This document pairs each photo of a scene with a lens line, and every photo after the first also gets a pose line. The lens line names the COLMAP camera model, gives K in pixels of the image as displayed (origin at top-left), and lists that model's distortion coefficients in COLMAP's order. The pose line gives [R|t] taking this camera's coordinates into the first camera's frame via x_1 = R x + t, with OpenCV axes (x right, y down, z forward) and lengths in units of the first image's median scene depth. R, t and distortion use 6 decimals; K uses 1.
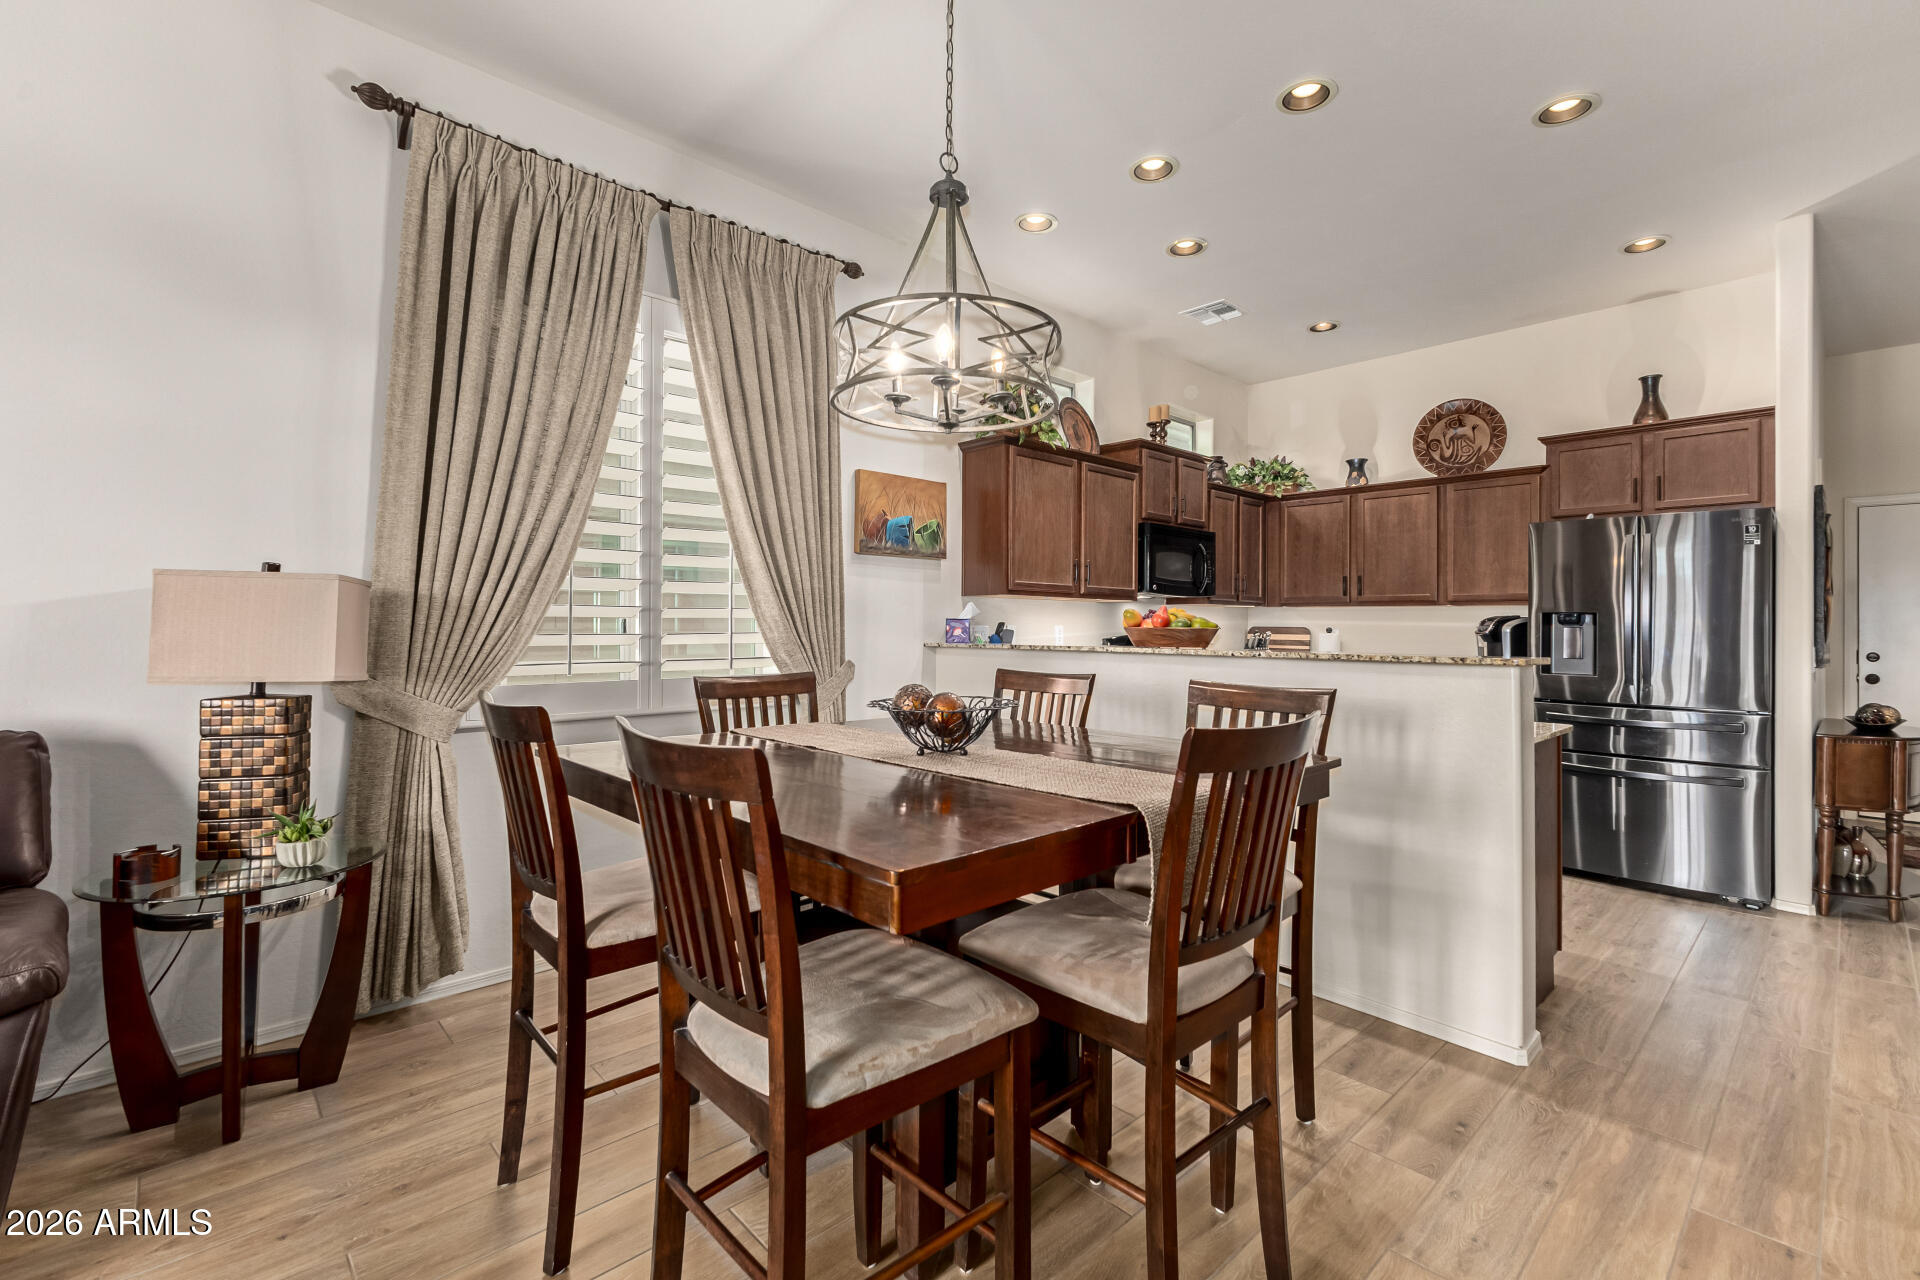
lens RADIAL K [[856.1, 0, 969.2], [0, 856.1, 627.4], [0, 0, 1]] dist [0.009306, -0.000273]
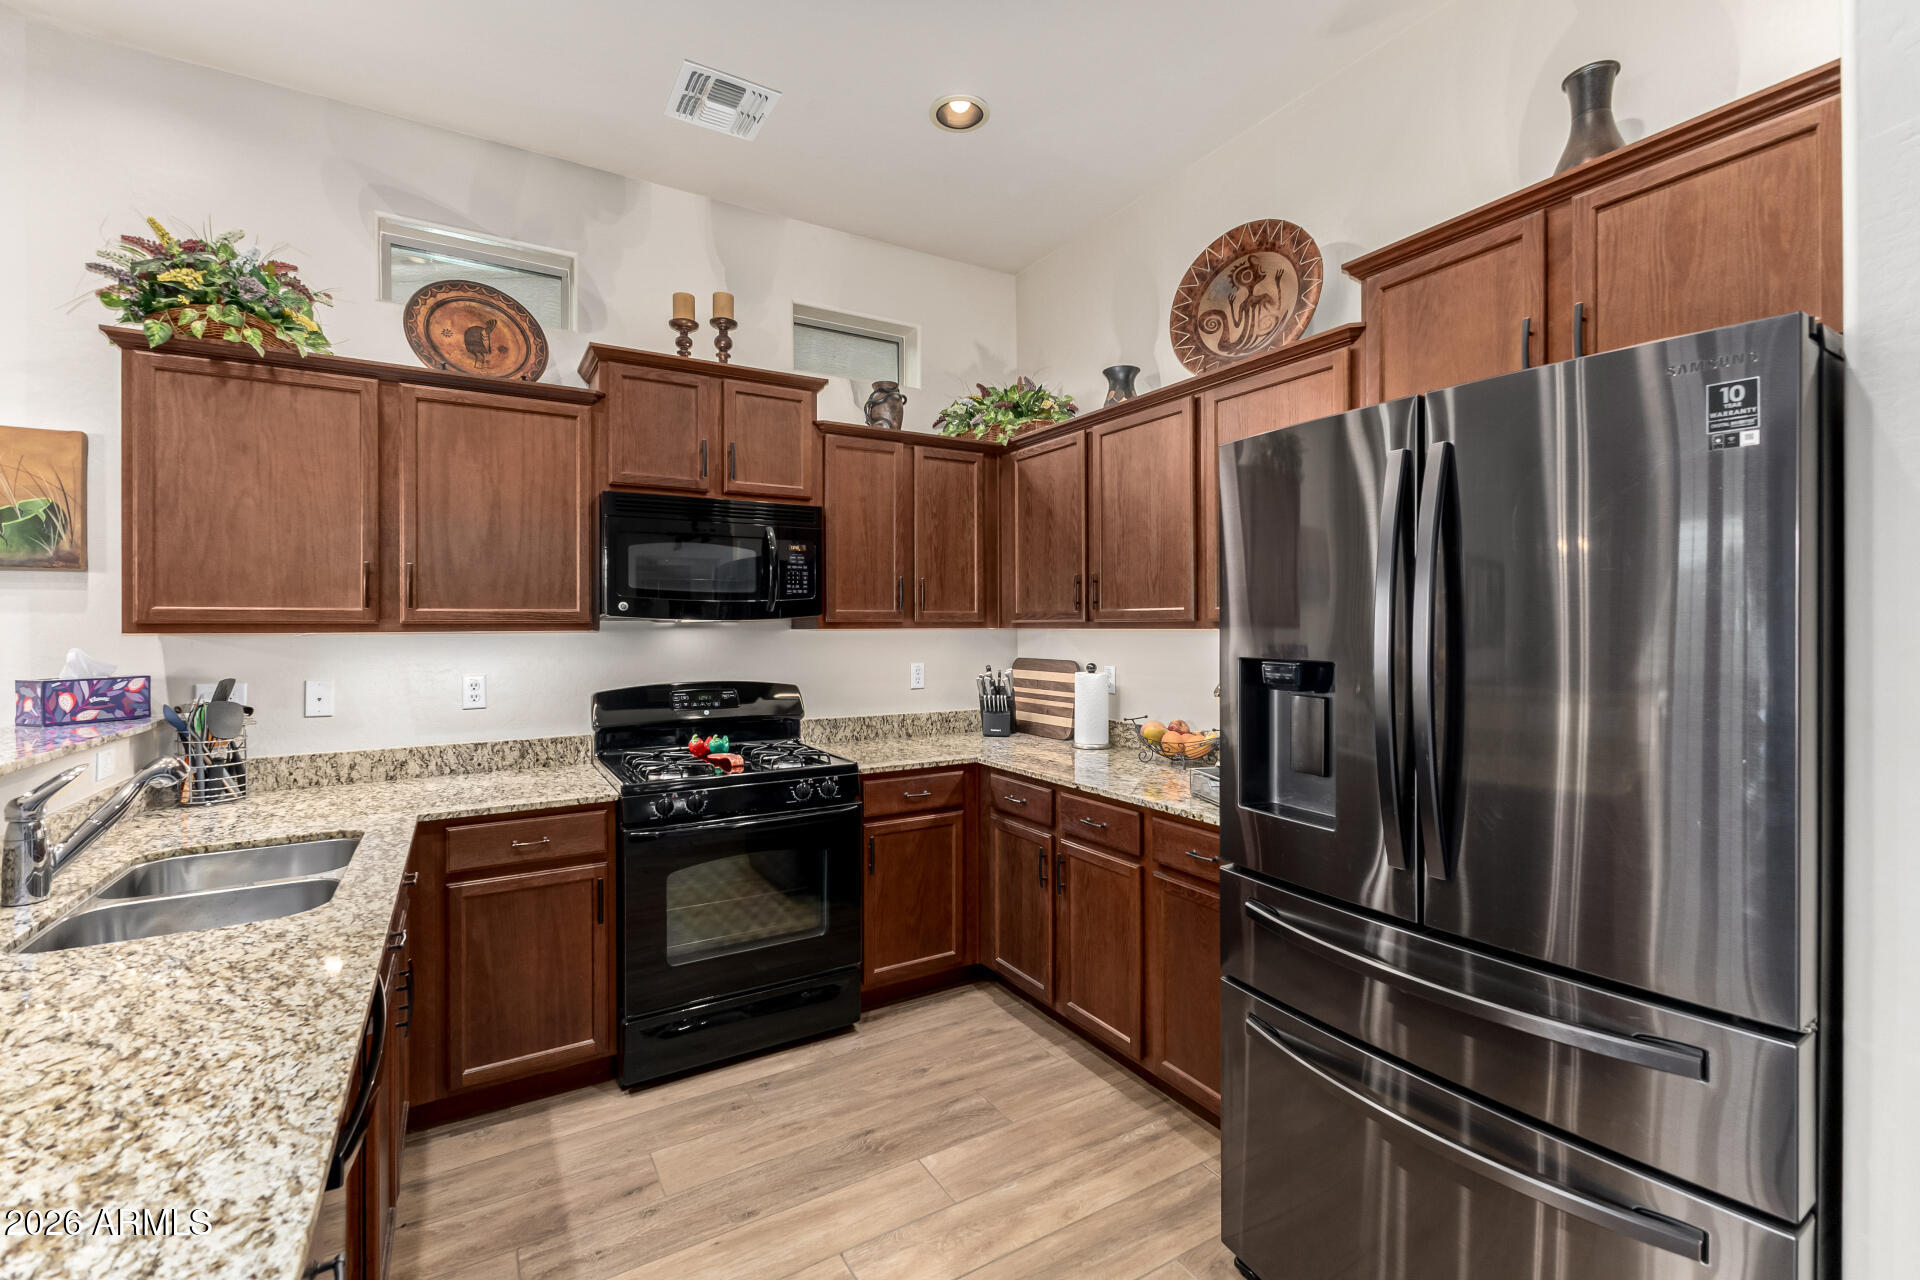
lens RADIAL K [[840.2, 0, 952.1], [0, 840.2, 625.6], [0, 0, 1]] dist [0.001542, -0.000298]
pose [[0.973582, -0.007769, -0.228206, 0.588982], [0.008549, 0.999960, 0.002434, -0.036649], [0.228179, -0.004320, 0.973610, 0.549139]]
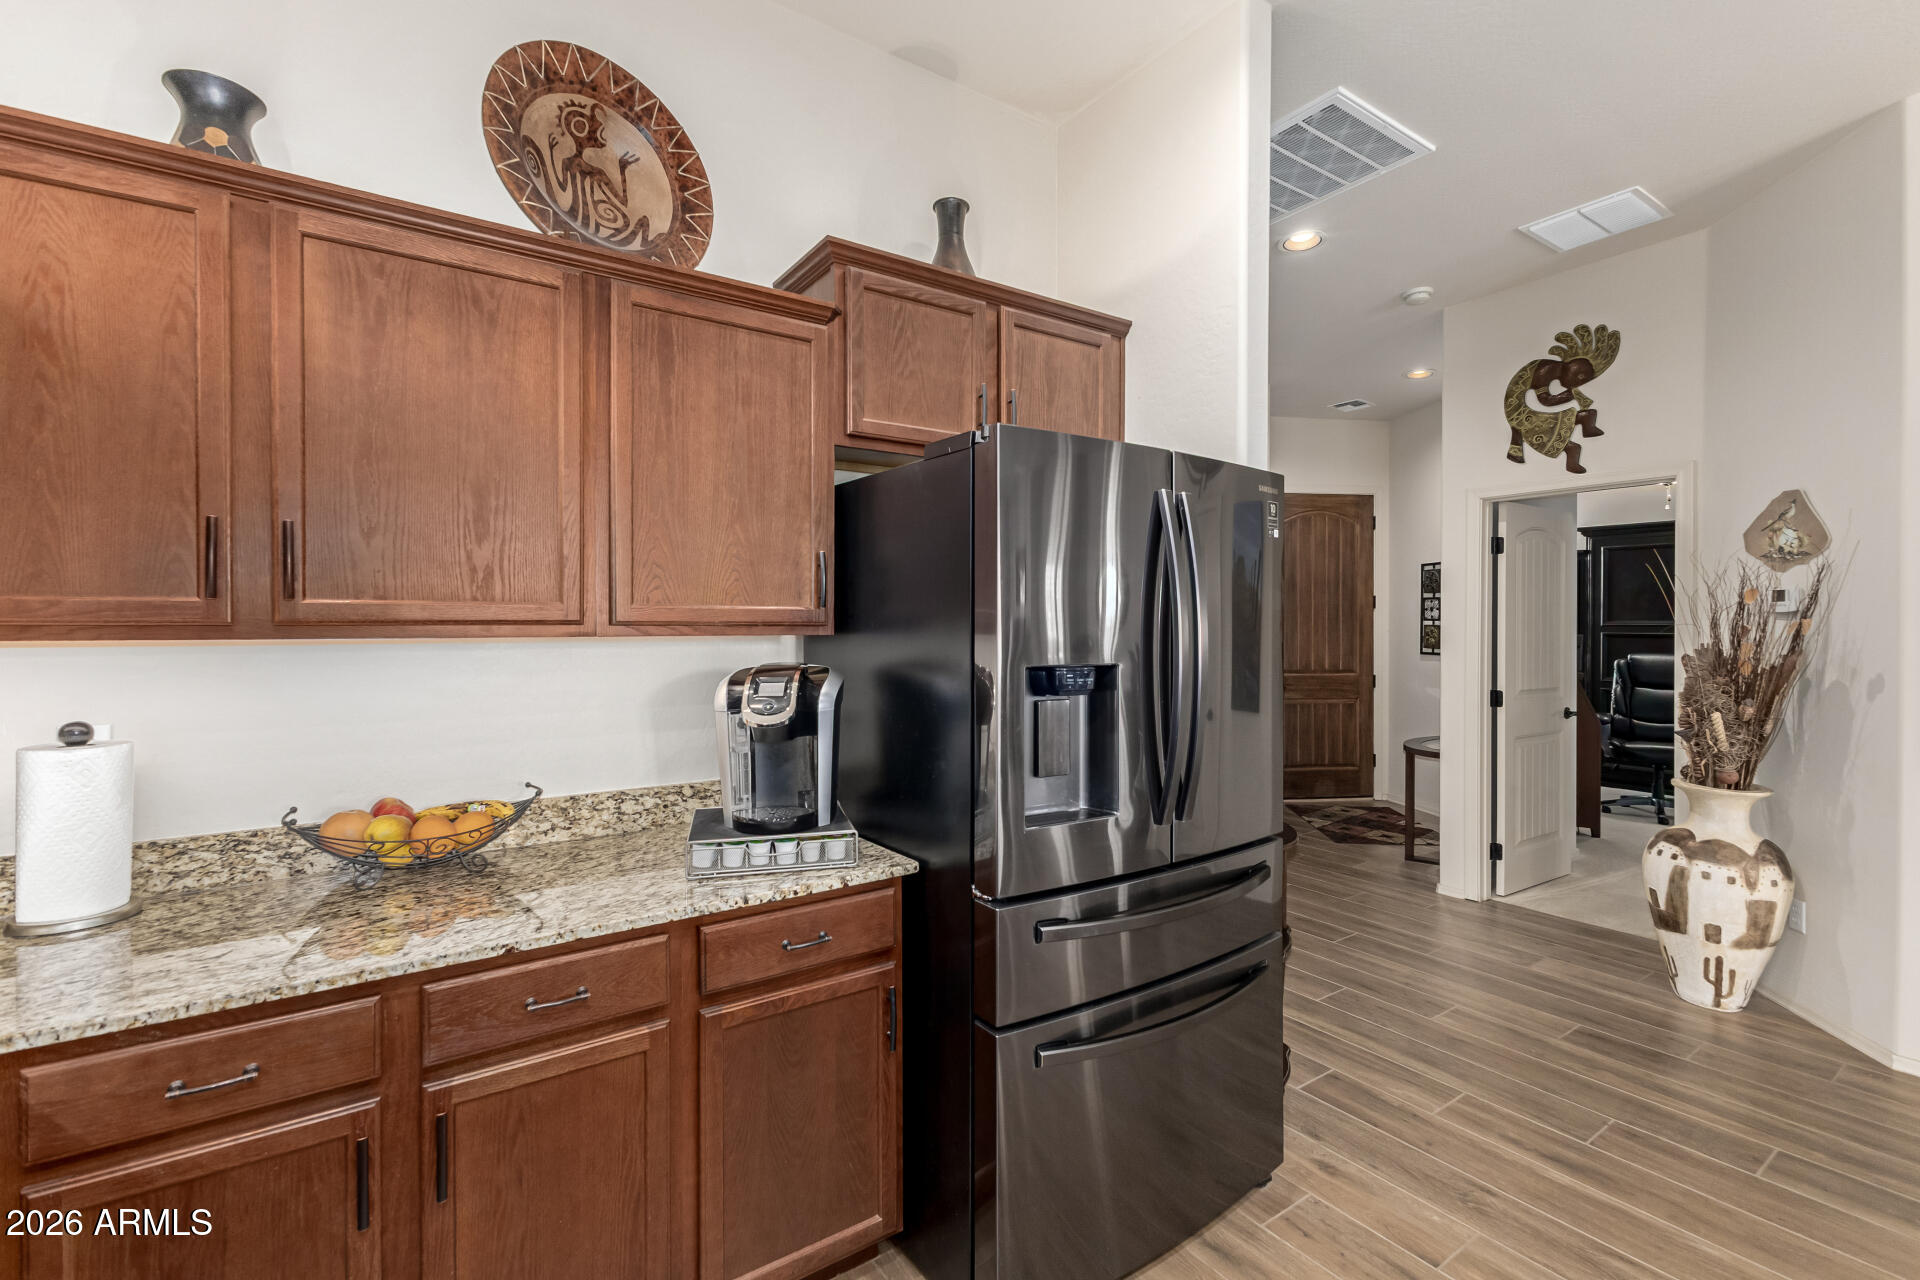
lens RADIAL K [[840.2, 0, 952.1], [0, 840.2, 625.6], [0, 0, 1]] dist [0.001542, -0.000298]
pose [[0.165861, -0.007049, 0.986124, 0.287404], [0.000585, 0.999975, 0.007049, -0.038524], [-0.986149, -0.000592, 0.165861, 0.918782]]
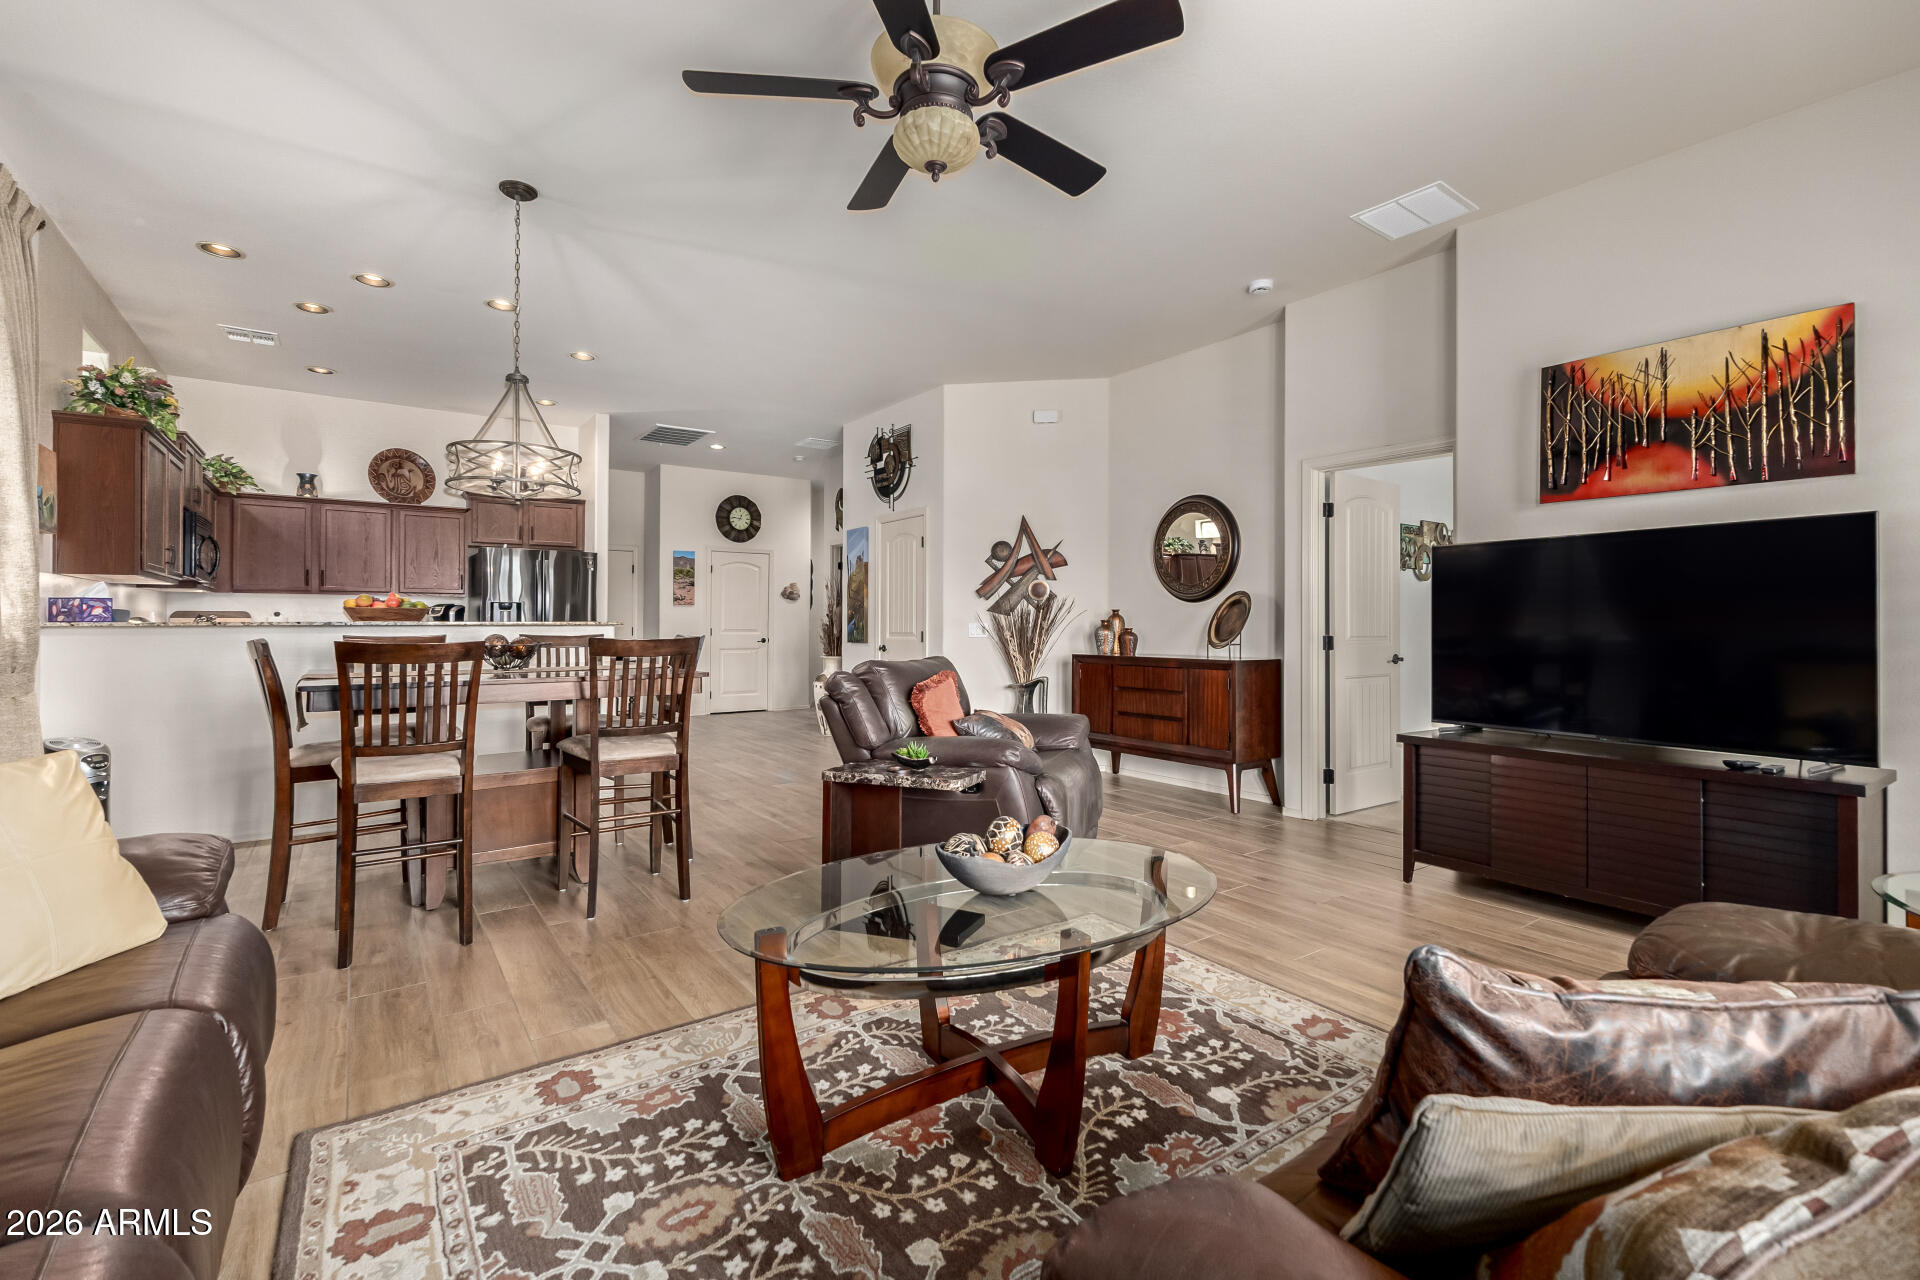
lens RADIAL K [[840.2, 0, 952.1], [0, 840.2, 625.6], [0, 0, 1]] dist [0.001542, -0.000298]
pose [[0.161716, -0.002661, 0.986834, -0.726865], [-0.001194, 0.999995, 0.002892, 0.018780], [-0.986837, -0.001646, 0.161712, -0.118354]]
